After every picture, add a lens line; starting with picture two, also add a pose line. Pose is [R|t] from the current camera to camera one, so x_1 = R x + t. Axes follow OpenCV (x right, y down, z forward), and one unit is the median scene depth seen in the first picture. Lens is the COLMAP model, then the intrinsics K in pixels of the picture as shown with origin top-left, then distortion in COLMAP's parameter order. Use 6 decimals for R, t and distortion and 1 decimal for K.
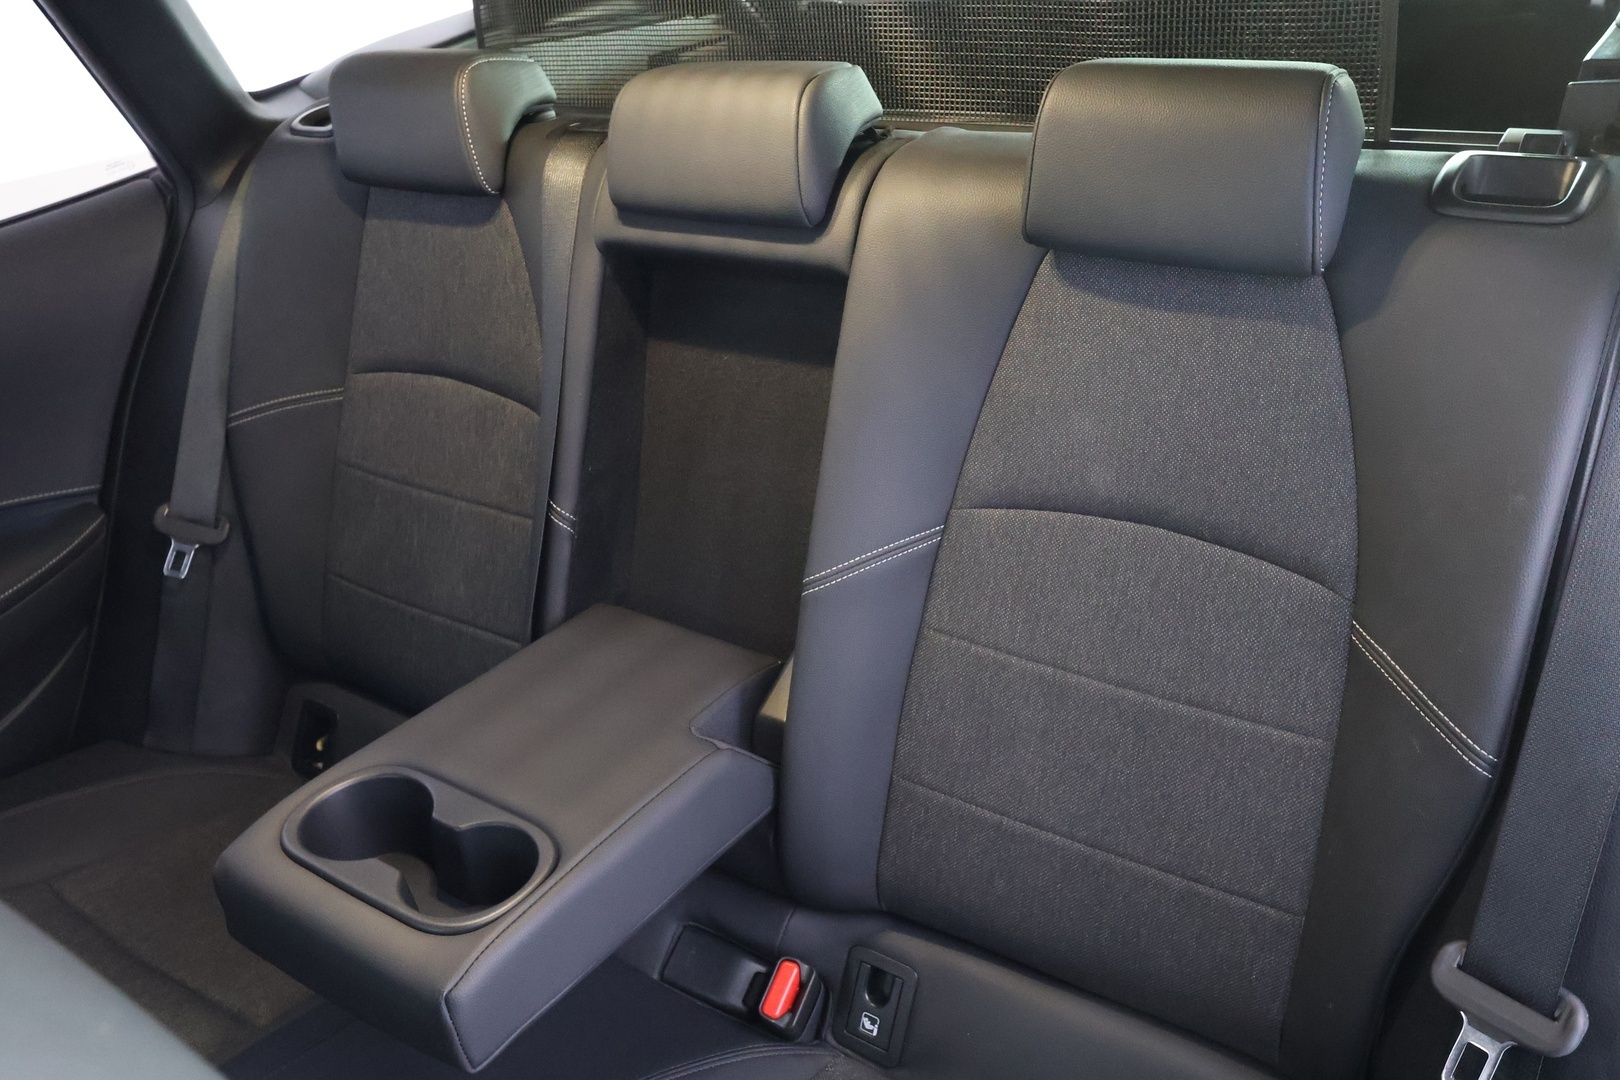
lens RADIAL K [[1297.7, 0, 810.0], [0, 1297.7, 540.0], [0, 0, 1]] dist [-0.010978, -0.008893]
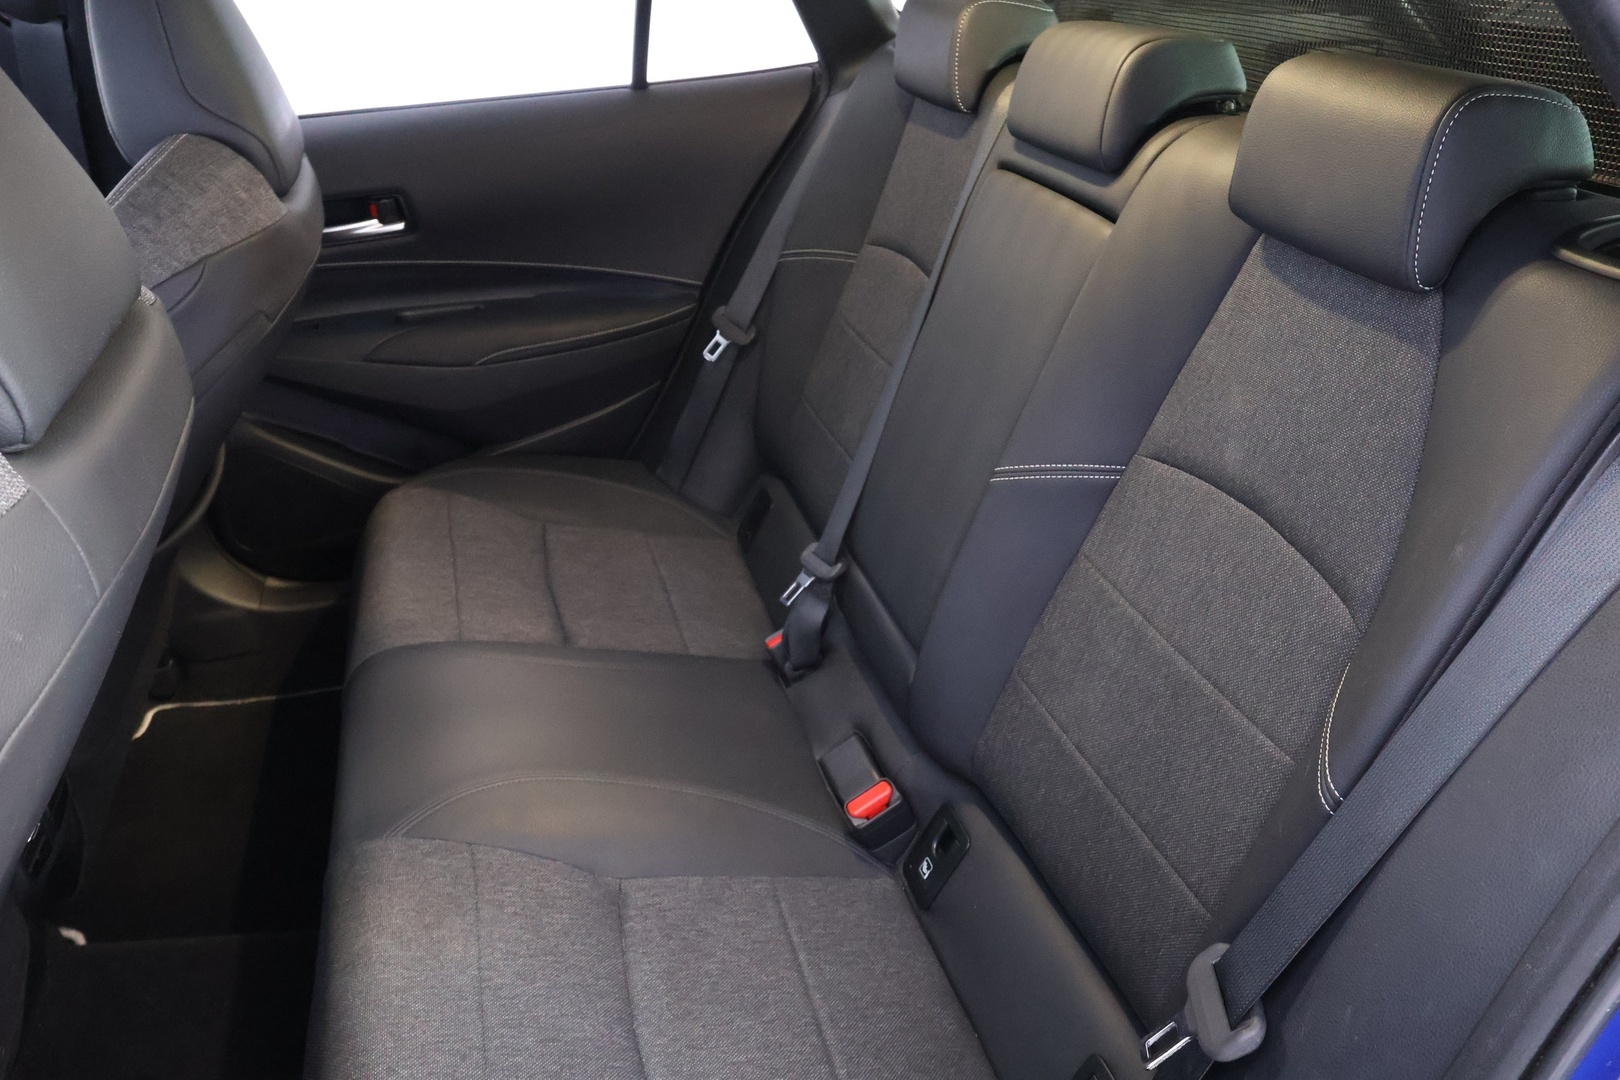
lens RADIAL K [[1267.4, 0, 810.0], [0, 1267.4, 540.0], [0, 0, 1]] dist [-0.005206, -0.001478]
pose [[0.761070, 0.369550, -0.533109, 0.499198], [-0.370742, 0.922200, 0.109992, 0.026832], [0.532281, 0.113935, 0.838866, -0.018434]]
